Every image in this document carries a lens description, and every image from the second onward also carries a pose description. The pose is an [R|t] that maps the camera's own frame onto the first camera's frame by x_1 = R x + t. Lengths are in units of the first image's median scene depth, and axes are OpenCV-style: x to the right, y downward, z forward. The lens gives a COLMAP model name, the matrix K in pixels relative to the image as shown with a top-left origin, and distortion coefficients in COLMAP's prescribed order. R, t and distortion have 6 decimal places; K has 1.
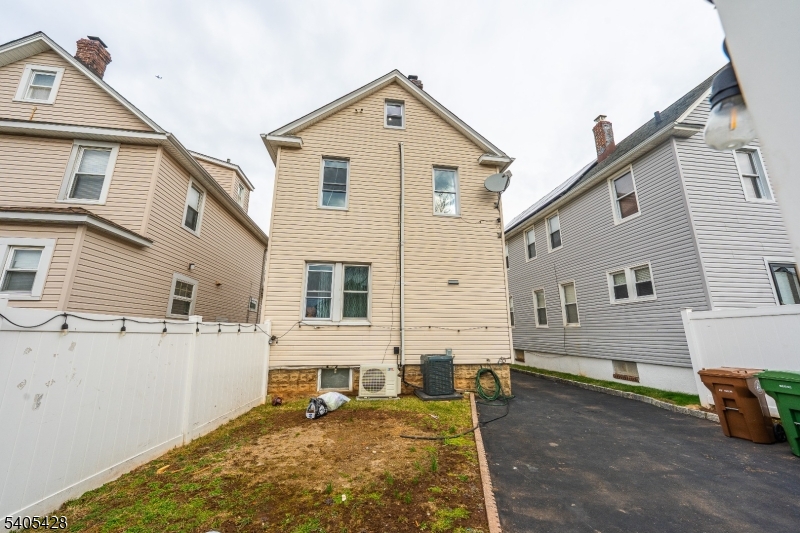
lens RADIAL K [[295.9, 0, 400.0], [0, 295.9, 266.5], [0, 0, 1]] dist [-0.000580, 0.000161]
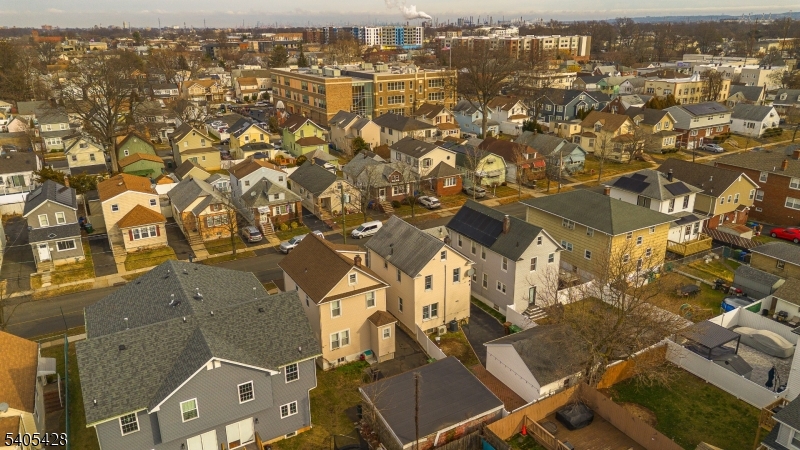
lens RADIAL K [[556.4, 0, 400.0], [0, 556.4, 225.0], [0, 0, 1]] dist [0.069855, -0.078123]
pose [[0.931256, -0.133990, 0.338833, -2.743547], [-0.065447, 0.853293, 0.517308, -4.358560], [-0.358438, -0.503922, 0.785865, -3.755851]]
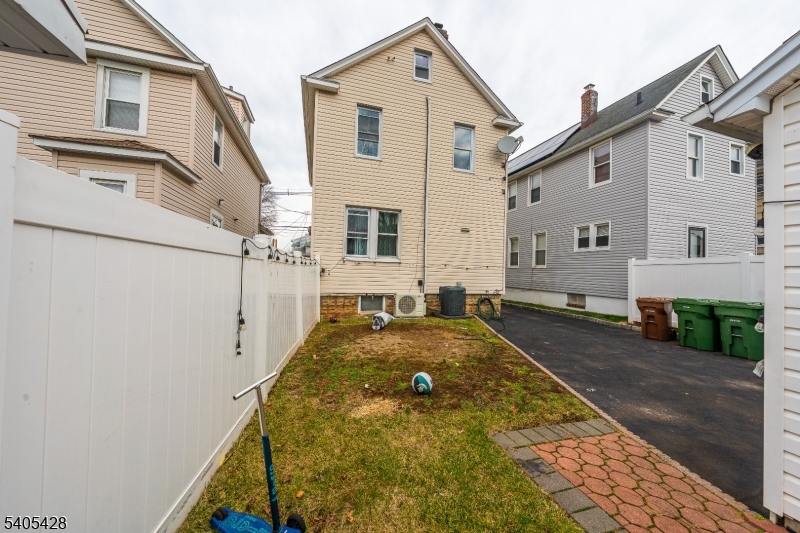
lens RADIAL K [[286.7, 0, 400.0], [0, 286.7, 266.5], [0, 0, 1]] dist [-0.001708, -0.000097]
pose [[0.988966, 0.027458, 0.145575, -0.260942], [-0.057018, 0.977523, 0.202973, -0.023521], [-0.136729, -0.209034, 0.968303, -0.140107]]
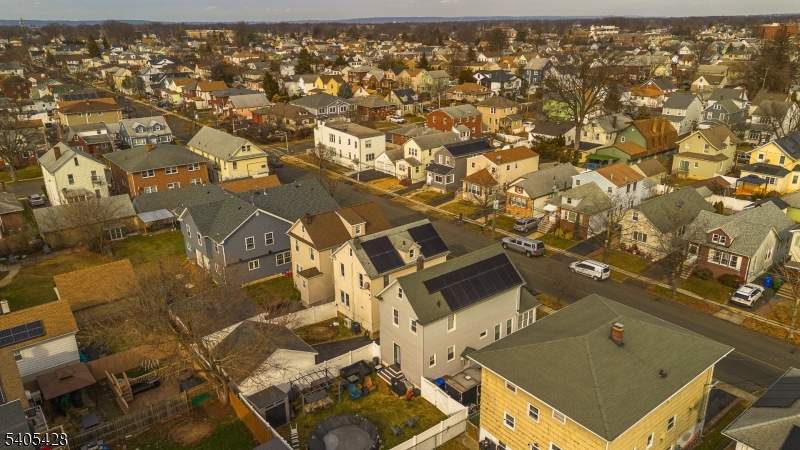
lens RADIAL K [[556.4, 0, 400.0], [0, 556.4, 225.0], [0, 0, 1]] dist [0.069855, -0.078123]
pose [[0.495355, 0.275470, -0.823856, 5.779524], [0.206613, 0.883812, 0.419746, -3.617545], [0.843762, -0.378143, 0.380885, -0.793723]]
